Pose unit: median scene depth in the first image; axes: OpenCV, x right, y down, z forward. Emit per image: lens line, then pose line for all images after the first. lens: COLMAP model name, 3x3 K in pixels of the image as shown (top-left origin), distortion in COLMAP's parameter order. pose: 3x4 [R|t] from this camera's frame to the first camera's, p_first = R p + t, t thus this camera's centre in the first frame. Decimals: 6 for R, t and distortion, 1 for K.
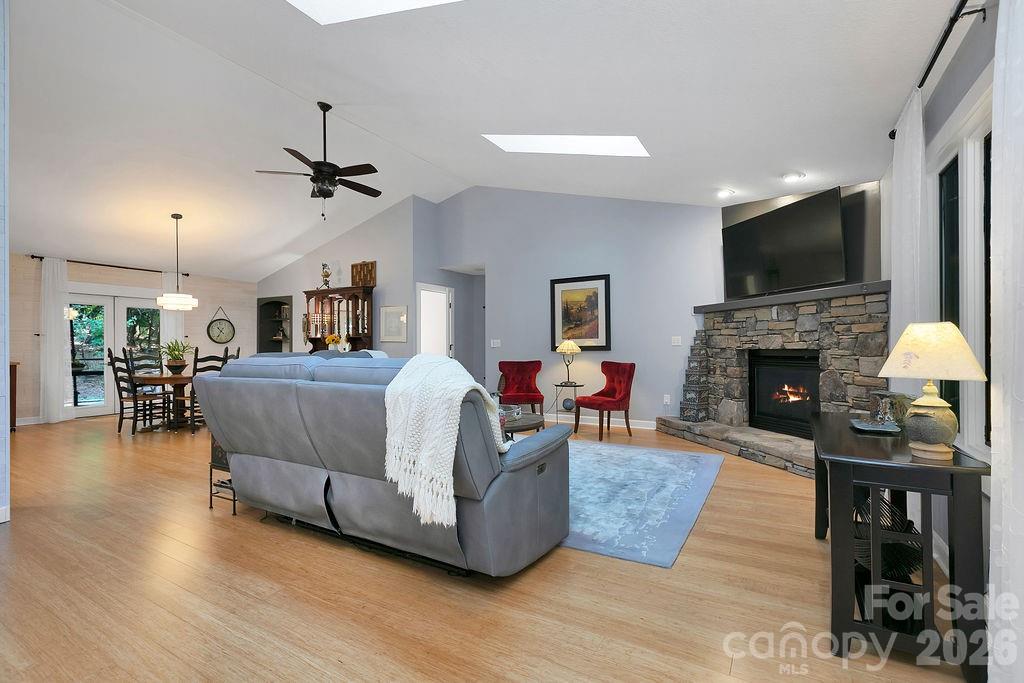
lens RADIAL K [[464.6, 0, 516.7], [0, 464.6, 343.5], [0, 0, 1]] dist [0.004136, 0.000761]
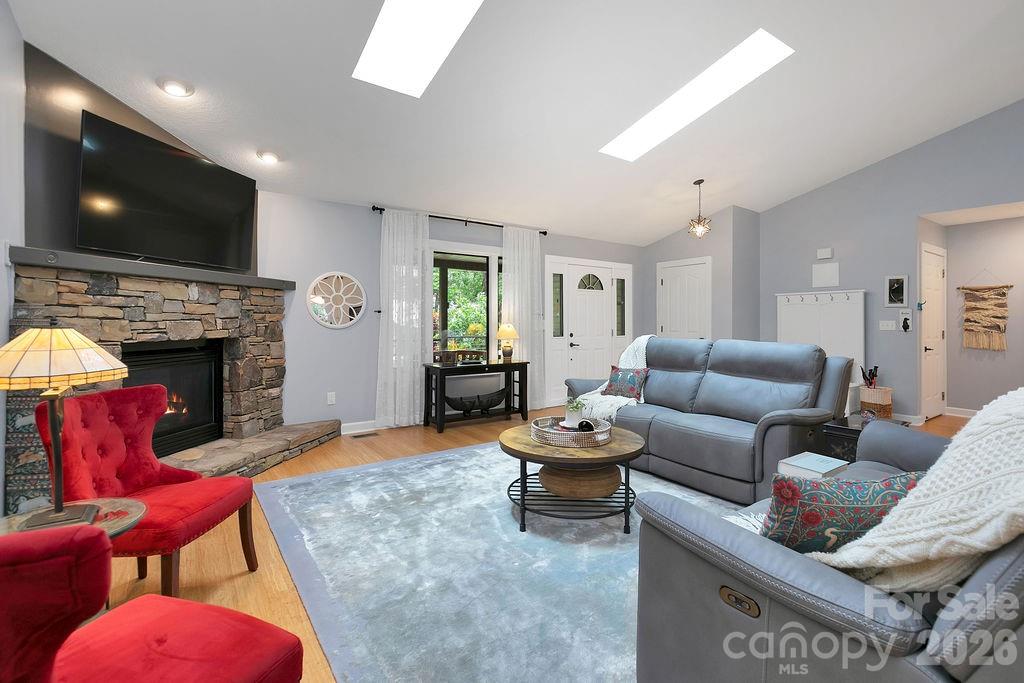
lens RADIAL K [[466.5, 0, 514.5], [0, 466.5, 322.7], [0, 0, 1]] dist [0.000386, -0.000045]
pose [[-0.903539, 0.004187, 0.428485, -0.221640], [0.001665, 0.999979, -0.006260, -0.008761], [-0.428502, -0.004943, -0.903527, 1.335621]]
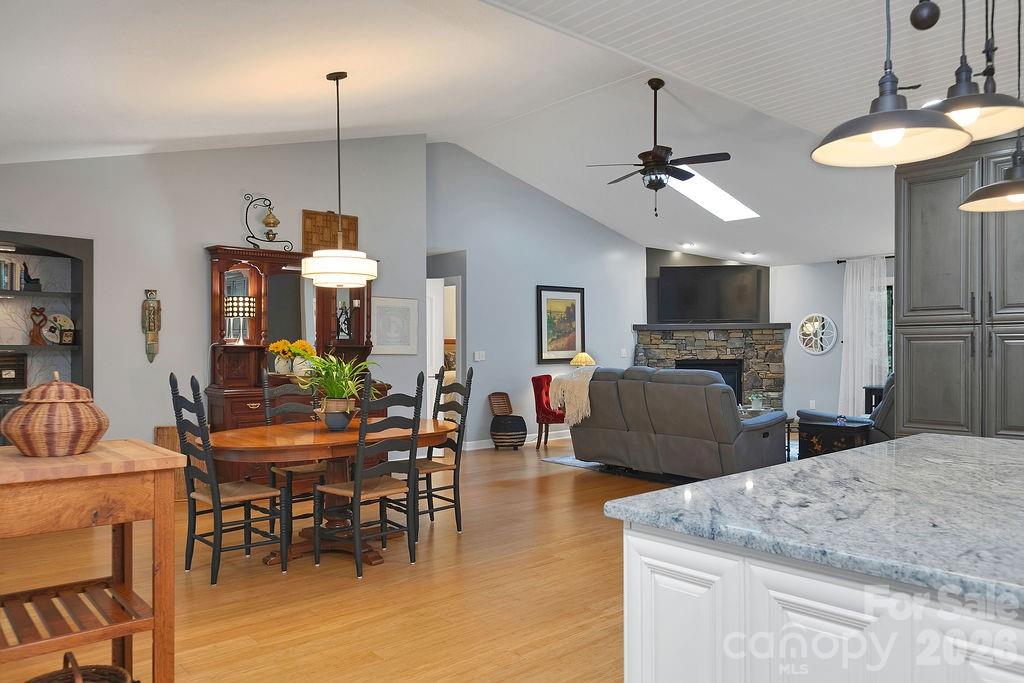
lens RADIAL K [[716.5, 0, 516.5], [0, 716.5, 348.7], [0, 0, 1]] dist [-0.009190, -0.001721]
pose [[0.320949, 0.005525, 0.947081, -1.665326], [-0.001871, 0.999985, -0.005199, -0.008049], [-0.947095, -0.000103, 0.320954, 0.781420]]
